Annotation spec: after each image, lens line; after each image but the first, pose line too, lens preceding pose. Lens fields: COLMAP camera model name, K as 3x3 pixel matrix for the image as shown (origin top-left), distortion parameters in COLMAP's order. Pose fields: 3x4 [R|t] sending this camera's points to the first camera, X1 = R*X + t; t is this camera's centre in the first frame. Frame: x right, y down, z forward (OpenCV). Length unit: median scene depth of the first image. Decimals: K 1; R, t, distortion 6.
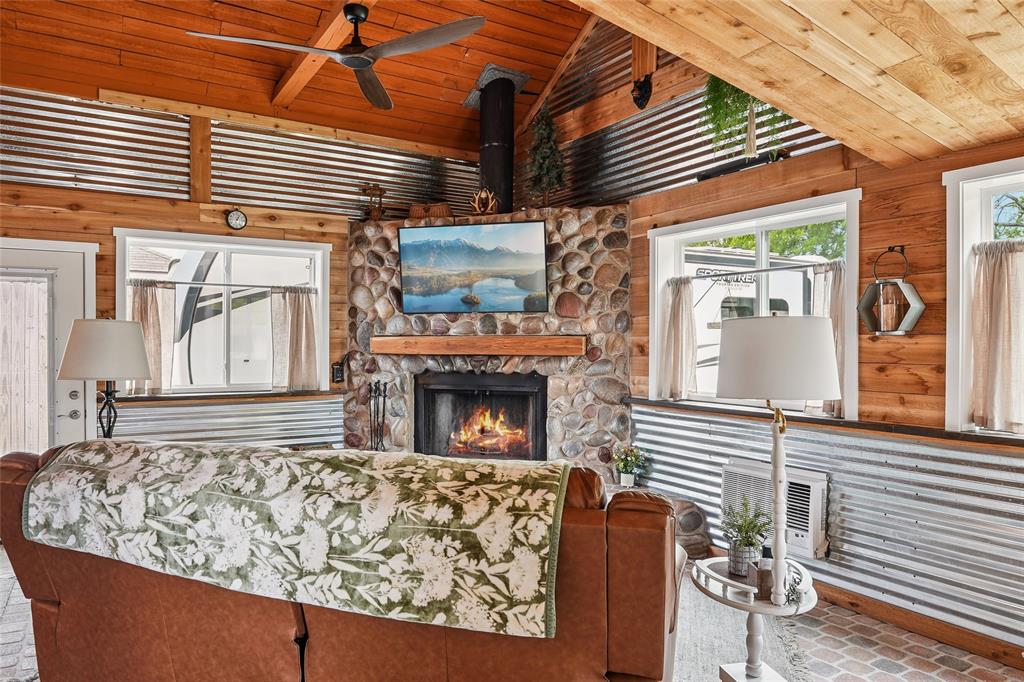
lens RADIAL K [[681.5, 0, 511.2], [0, 681.5, 347.9], [0, 0, 1]] dist [-0.002059, 0.000616]
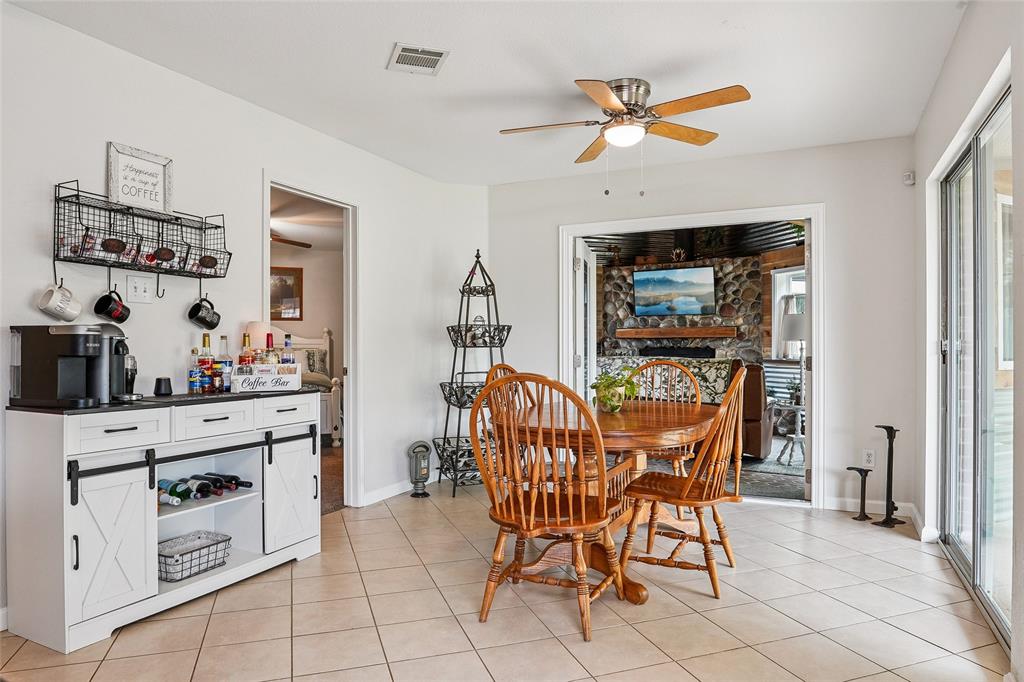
lens RADIAL K [[643.8, 0, 504.7], [0, 643.8, 351.0], [0, 0, 1]] dist [-0.026632, 0.000102]
pose [[0.972148, -0.002921, -0.234348, -0.096693], [0.002762, 0.999996, -0.001006, 0.048732], [0.234349, 0.000331, 0.972152, -0.852660]]
